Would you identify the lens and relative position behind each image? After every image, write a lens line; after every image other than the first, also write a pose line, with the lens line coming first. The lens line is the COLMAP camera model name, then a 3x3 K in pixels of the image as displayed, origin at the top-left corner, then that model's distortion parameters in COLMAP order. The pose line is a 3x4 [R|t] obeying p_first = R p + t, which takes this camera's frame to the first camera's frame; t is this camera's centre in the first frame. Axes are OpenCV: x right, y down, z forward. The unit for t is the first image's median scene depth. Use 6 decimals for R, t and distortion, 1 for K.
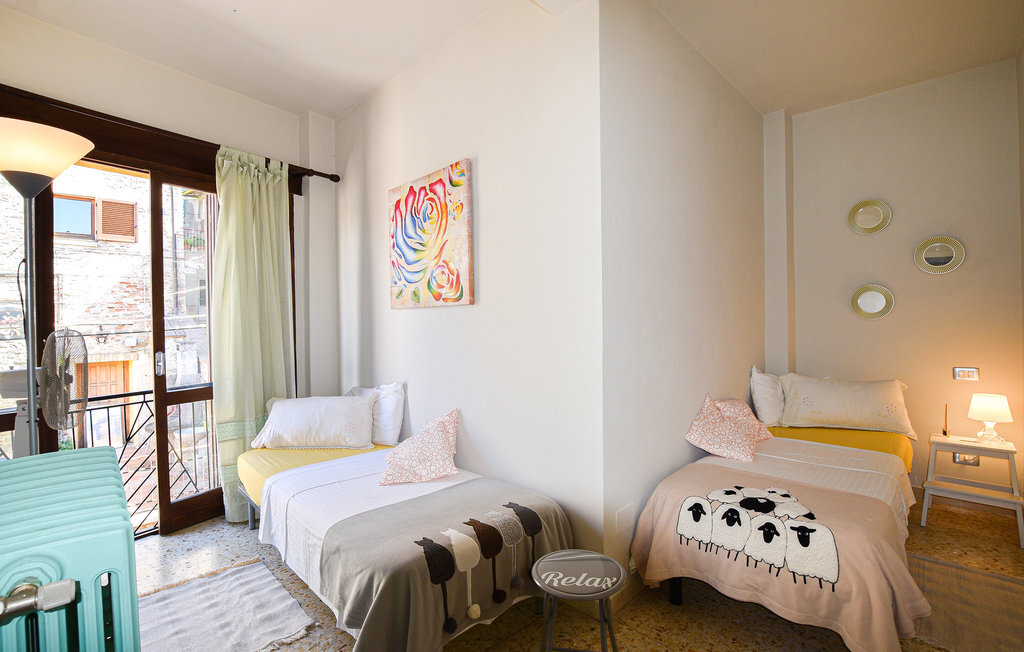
lens RADIAL K [[448.4, 0, 512.0], [0, 448.4, 326.0], [0, 0, 1]] dist [0.000086, 0.000020]
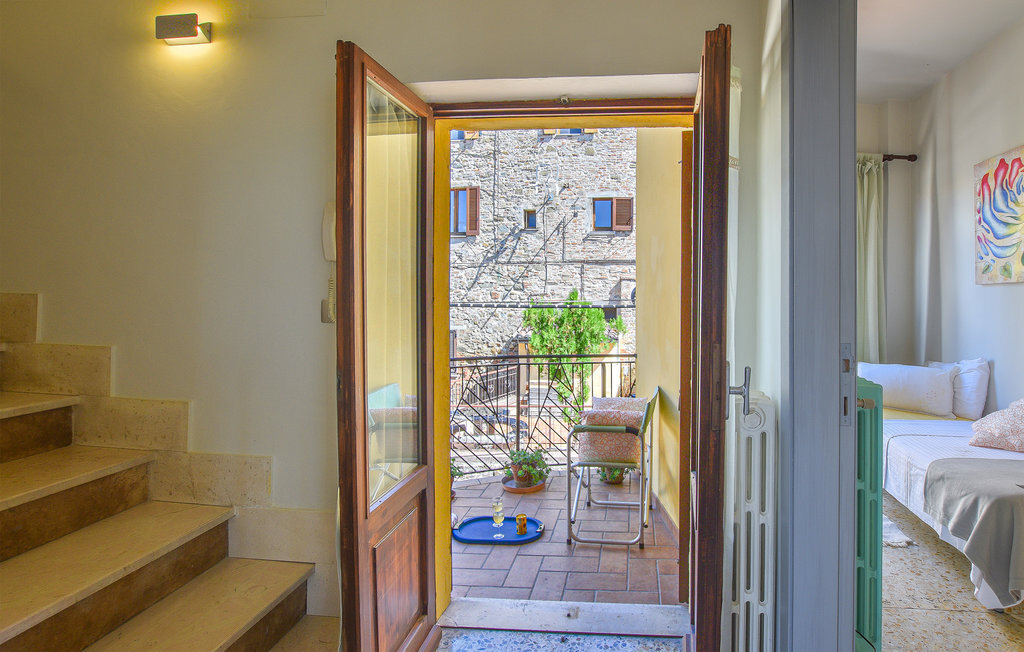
lens RADIAL K [[709.5, 0, 511.9], [0, 709.5, 296.0], [0, 0, 1]] dist [0.000742, 0.004114]
pose [[0.731757, 0.013033, -0.681441, 0.053901], [-0.019946, 0.999798, -0.002296, 0.013081], [0.681274, 0.015272, 0.731869, -0.871062]]
